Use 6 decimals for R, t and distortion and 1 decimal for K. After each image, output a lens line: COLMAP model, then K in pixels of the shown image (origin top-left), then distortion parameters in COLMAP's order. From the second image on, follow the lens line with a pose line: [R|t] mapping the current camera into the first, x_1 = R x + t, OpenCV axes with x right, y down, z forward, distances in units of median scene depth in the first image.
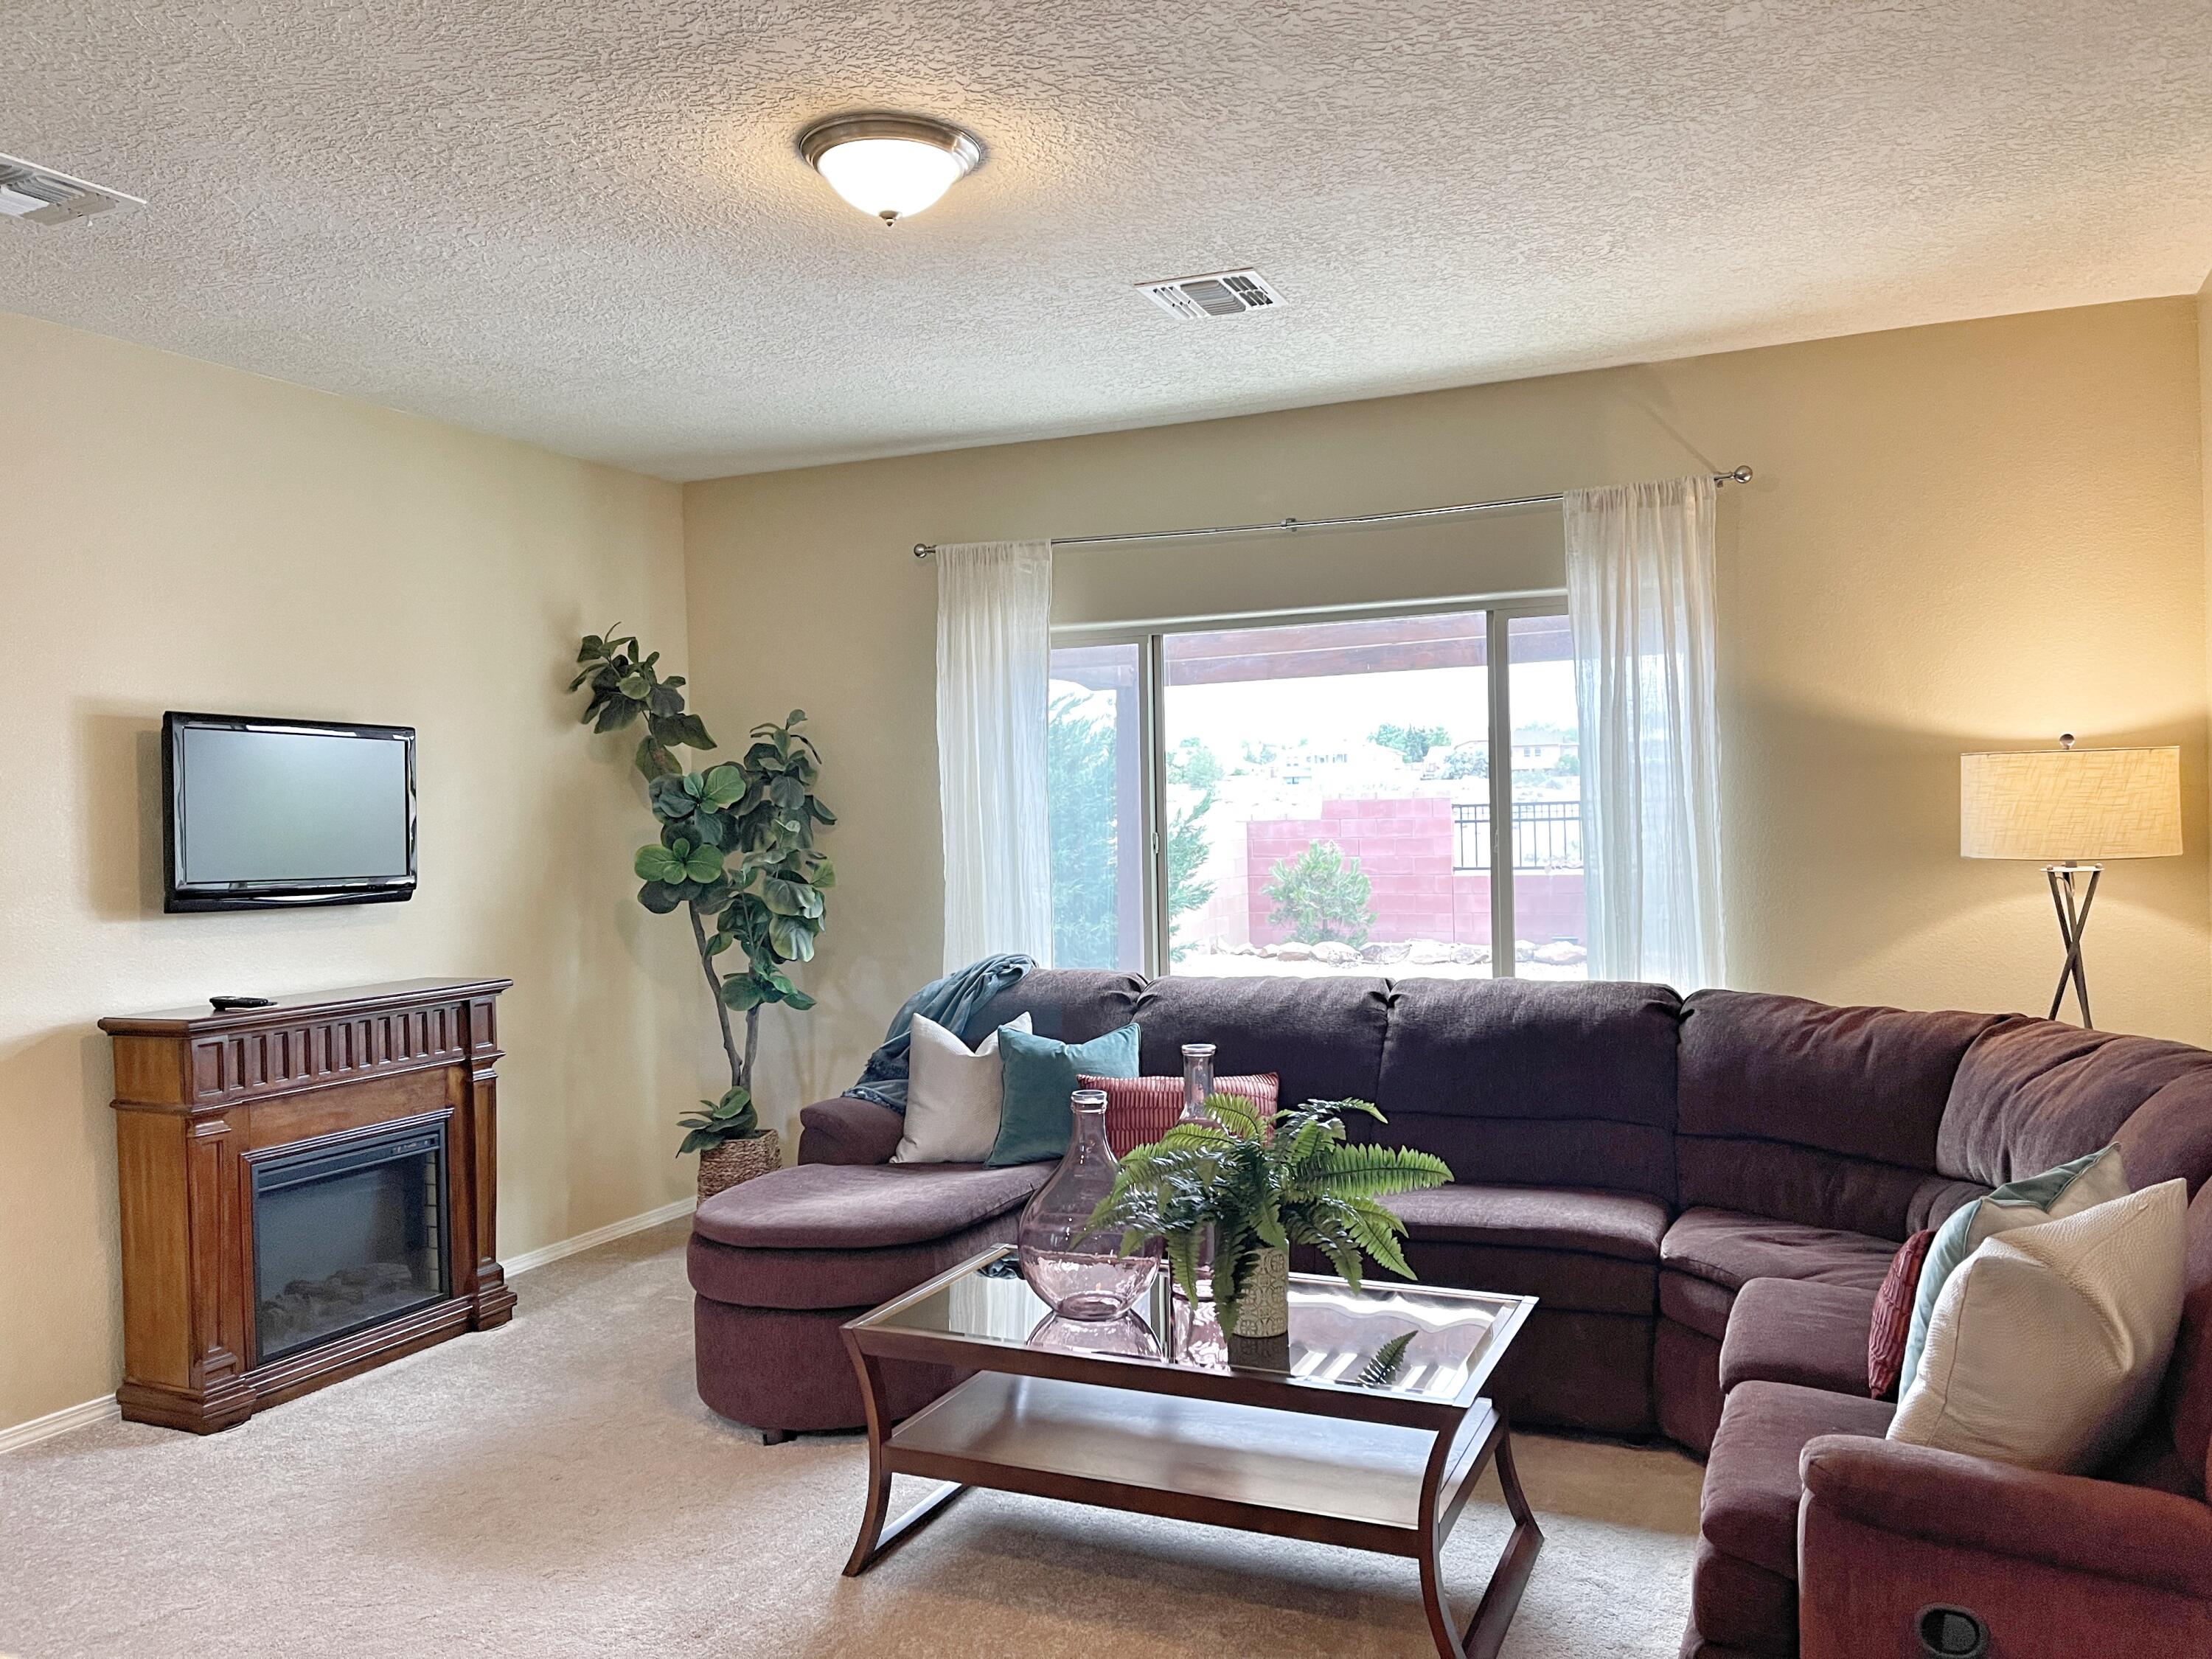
lens RADIAL K [[1670.2, 0, 1106.5], [0, 1670.2, 850.4], [0, 0, 1]] dist [0.091107, -0.133542]
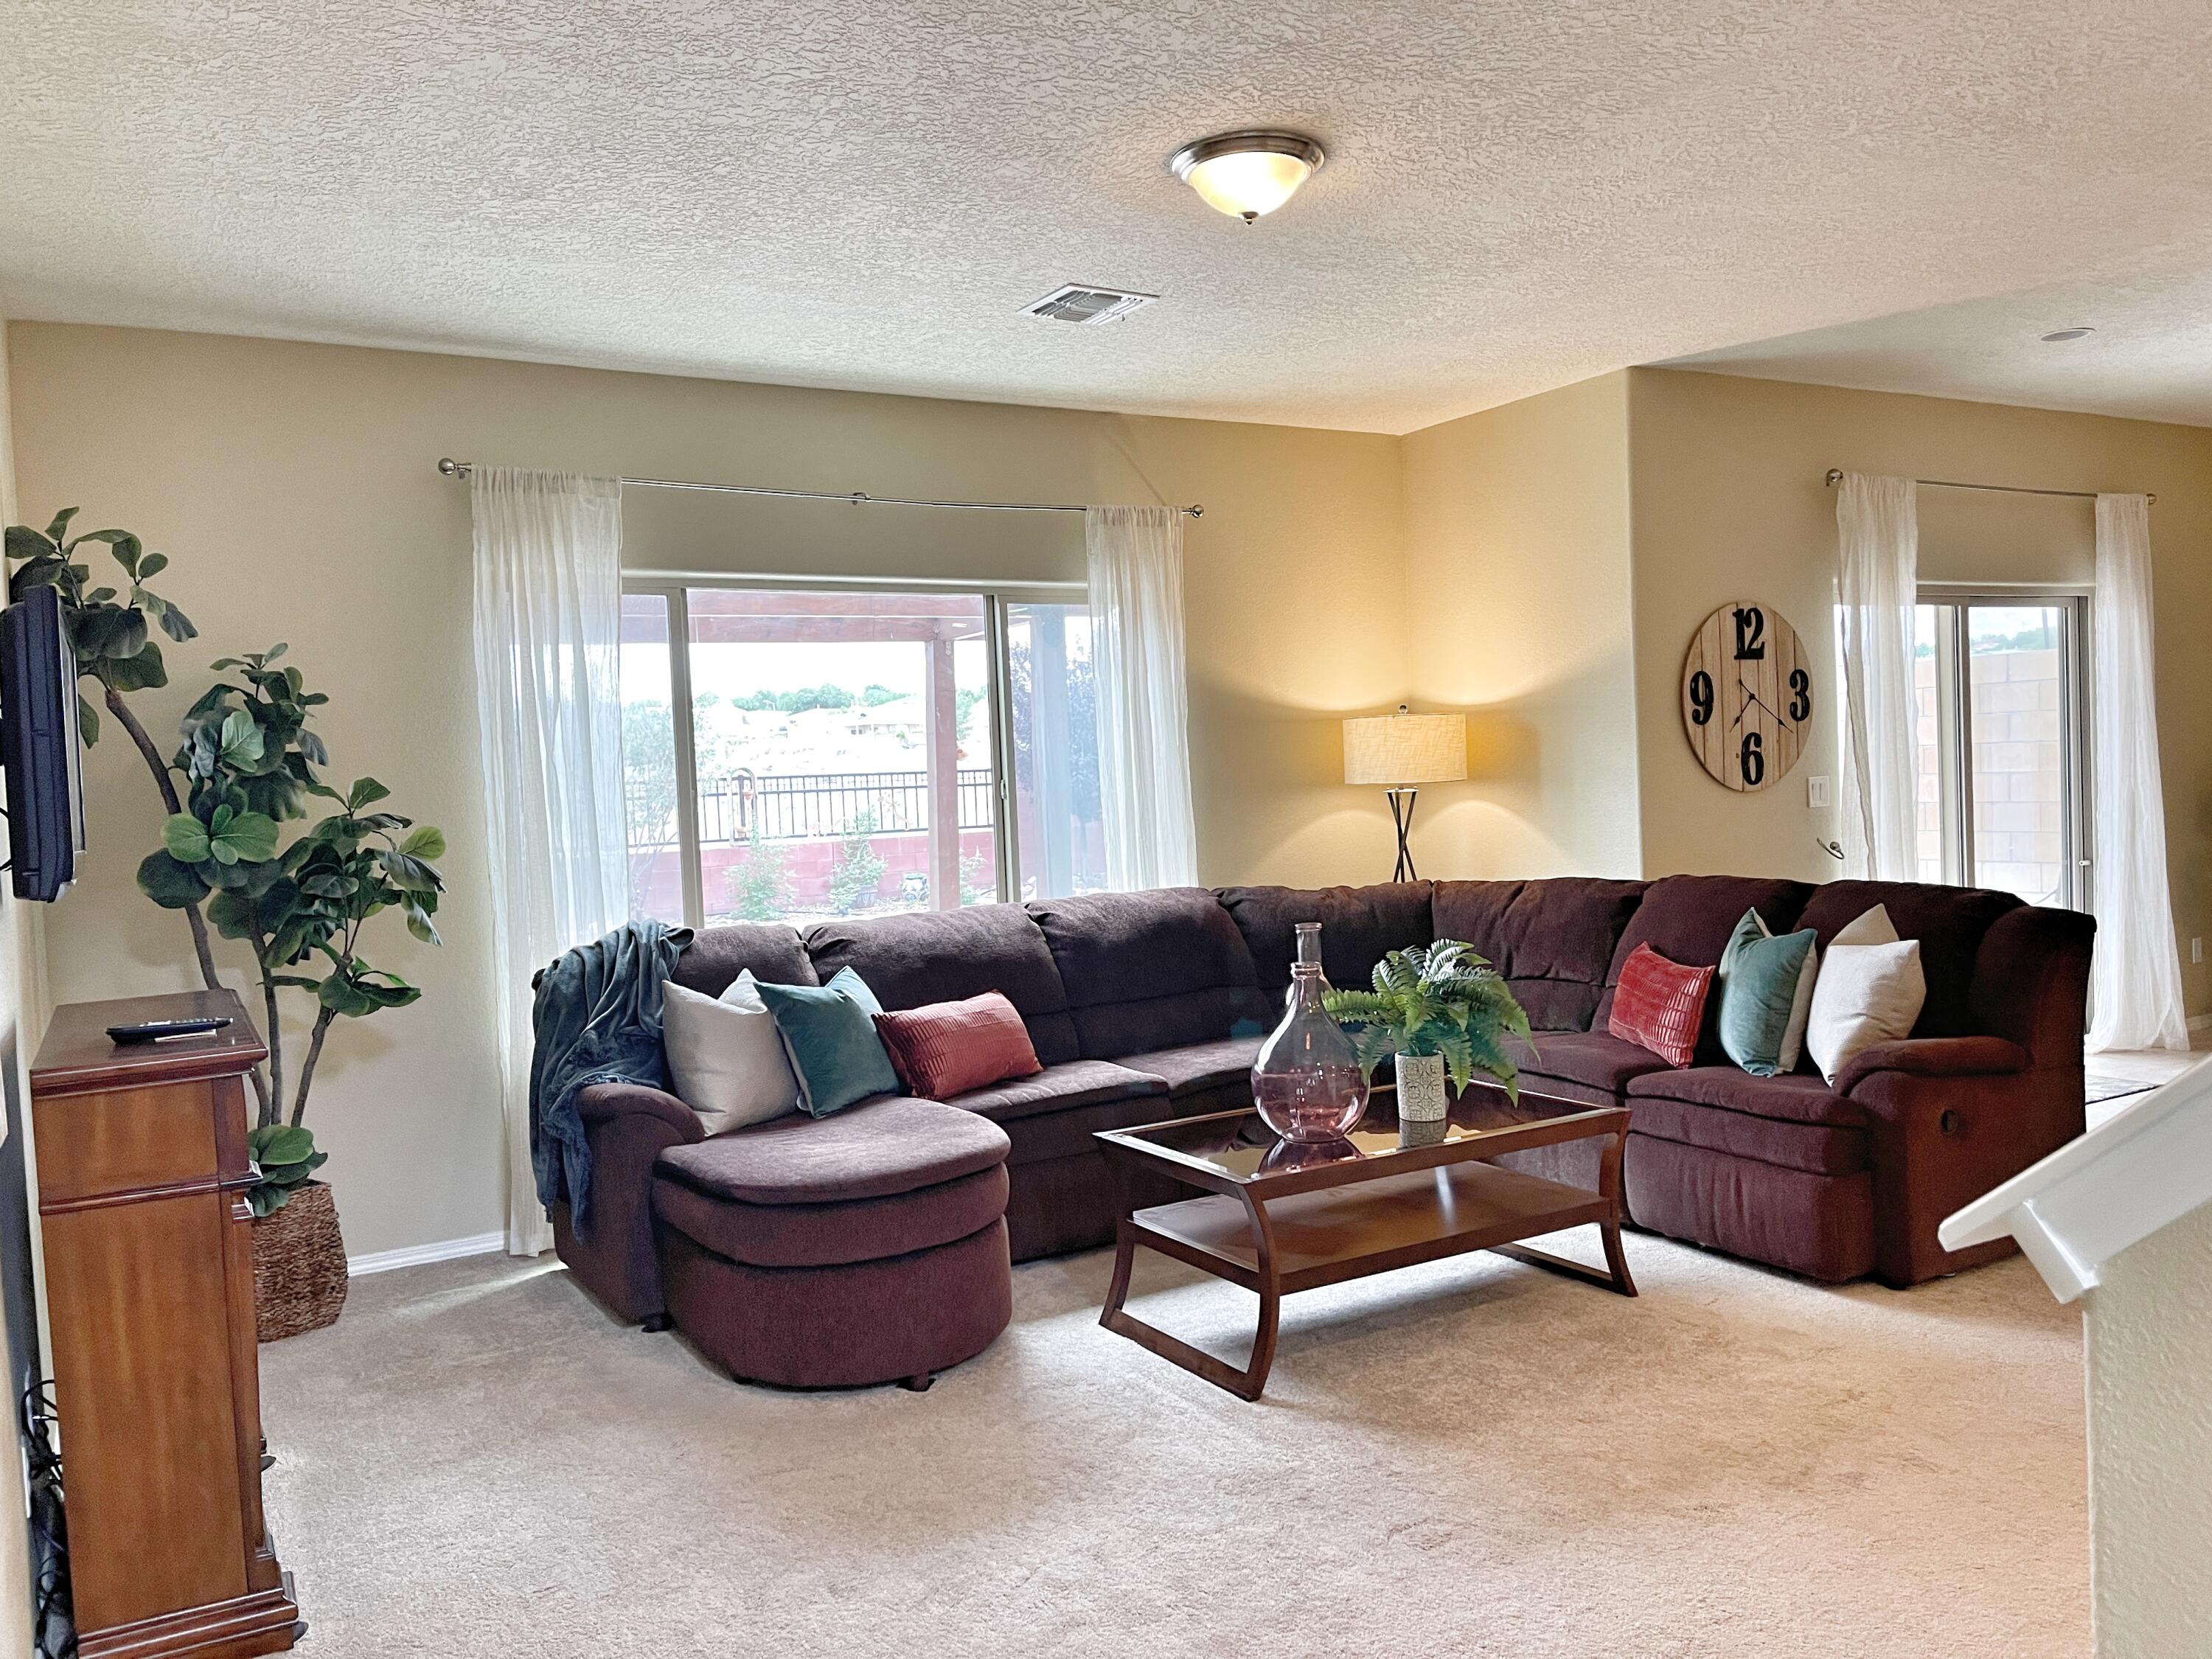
lens RADIAL K [[1670.2, 0, 1106.5], [0, 1670.2, 850.4], [0, 0, 1]] dist [0.091107, -0.133542]
pose [[0.578144, -0.043153, 0.814793, -0.737822], [0.047667, 0.998681, 0.019069, 0.020322], [-0.814541, 0.027814, 0.579438, 0.267827]]
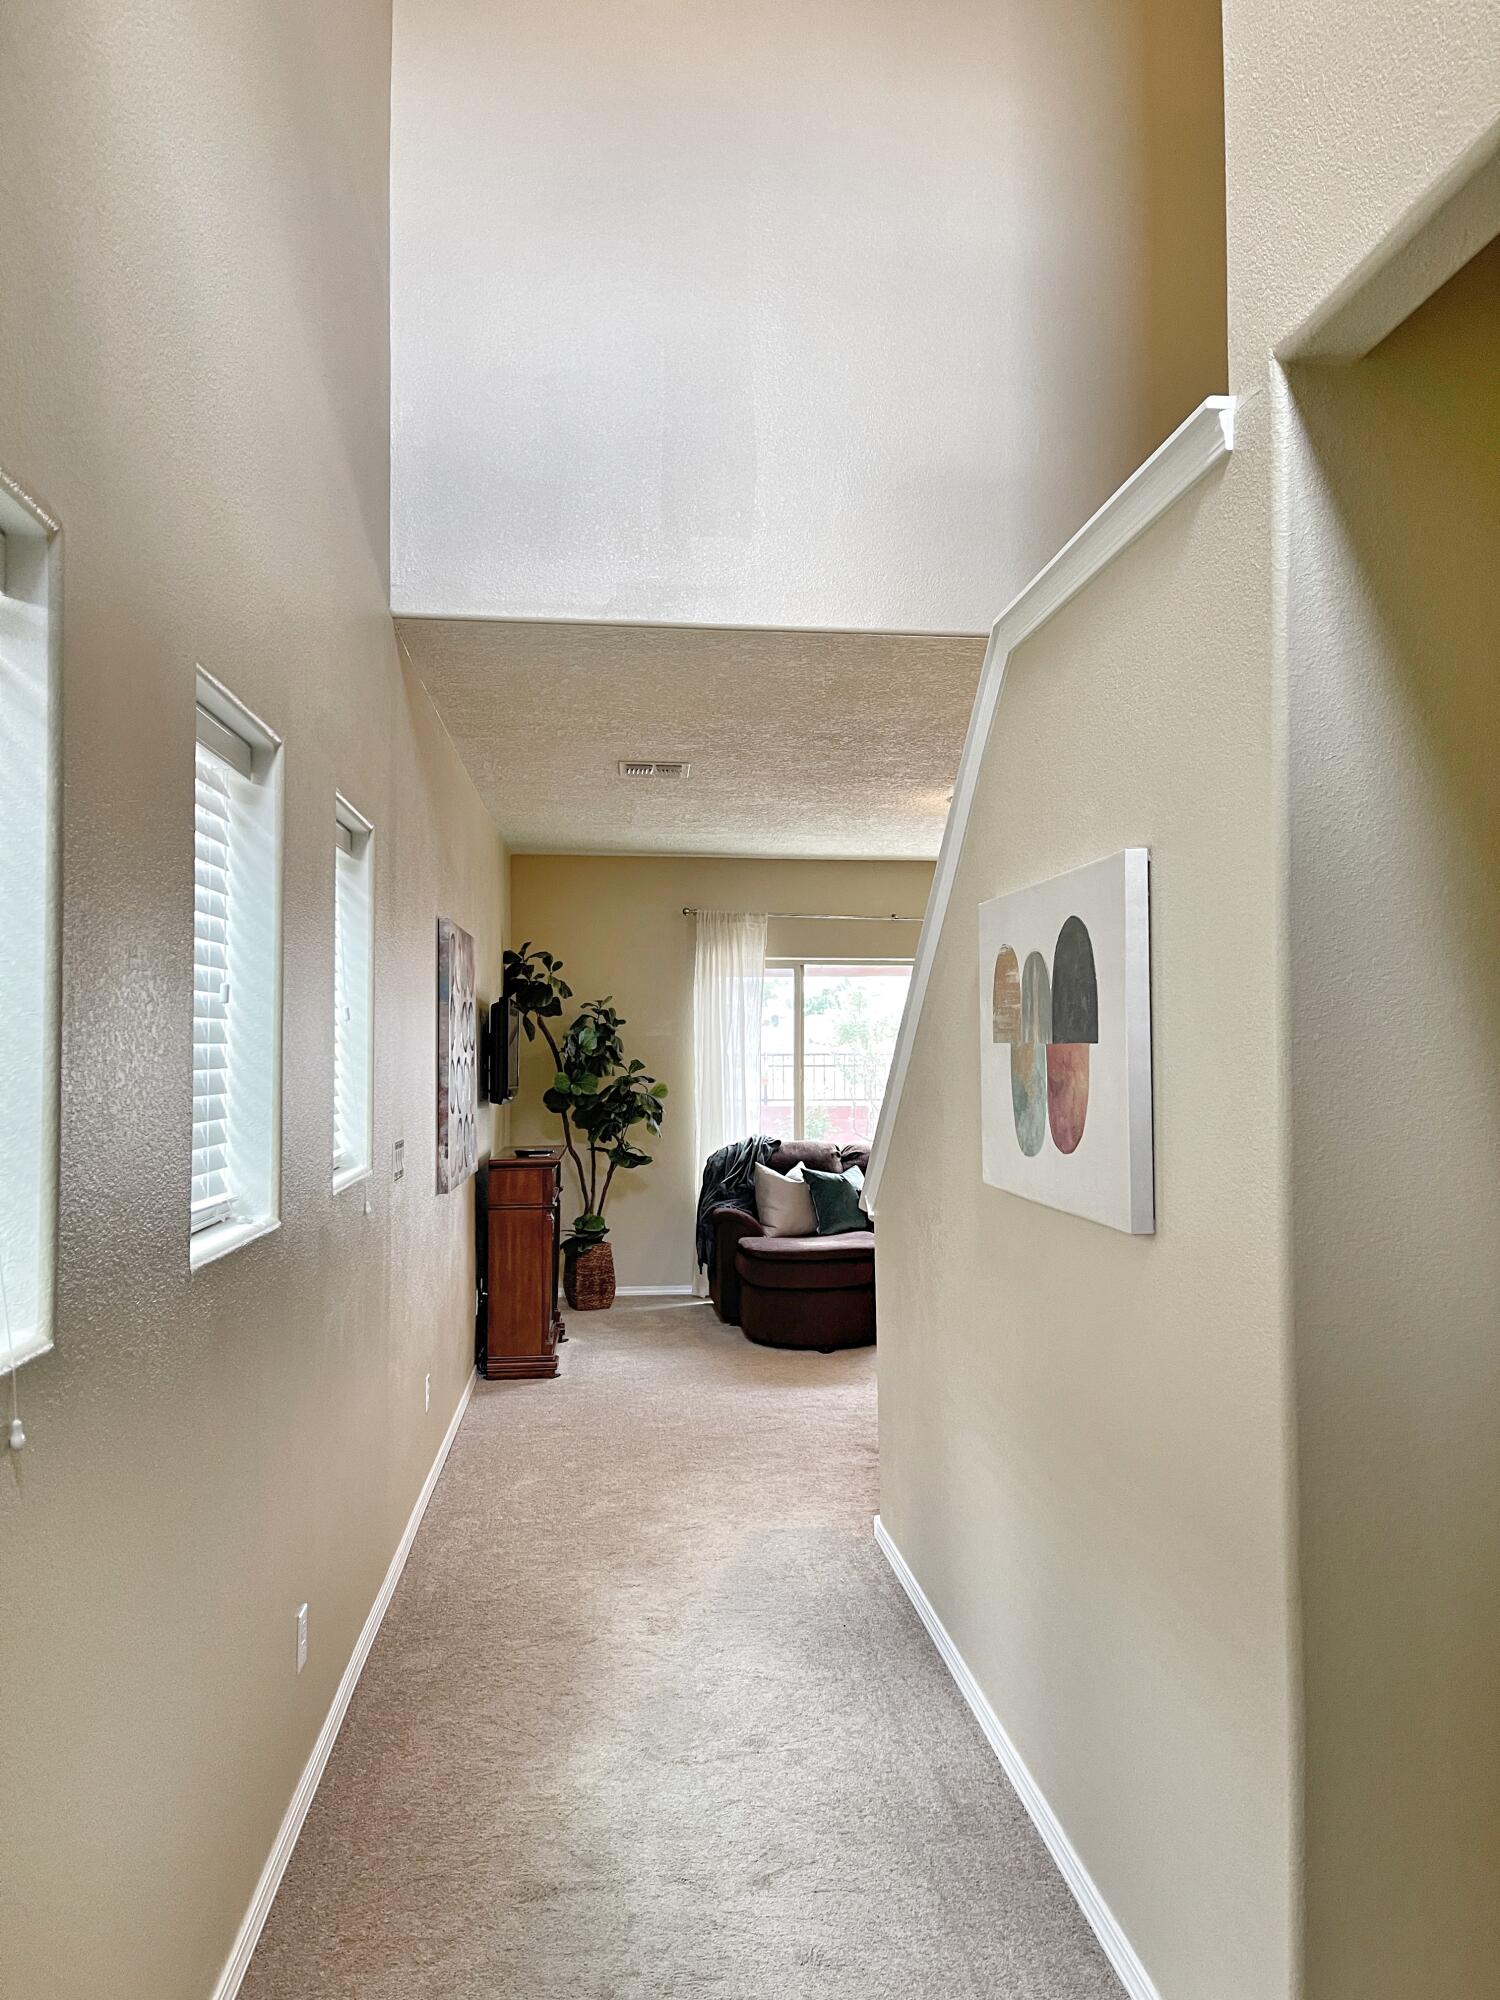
lens RADIAL K [[1510.1, 0, 750.0], [0, 1510.1, 1000.0], [0, 0, 1]] dist [0.091107, -0.133542]
pose [[0.866063, 0.035709, 0.498659, -1.007671], [-0.005425, 0.998058, -0.062049, 0.020060], [-0.499906, 0.051033, 0.864575, -0.512699]]
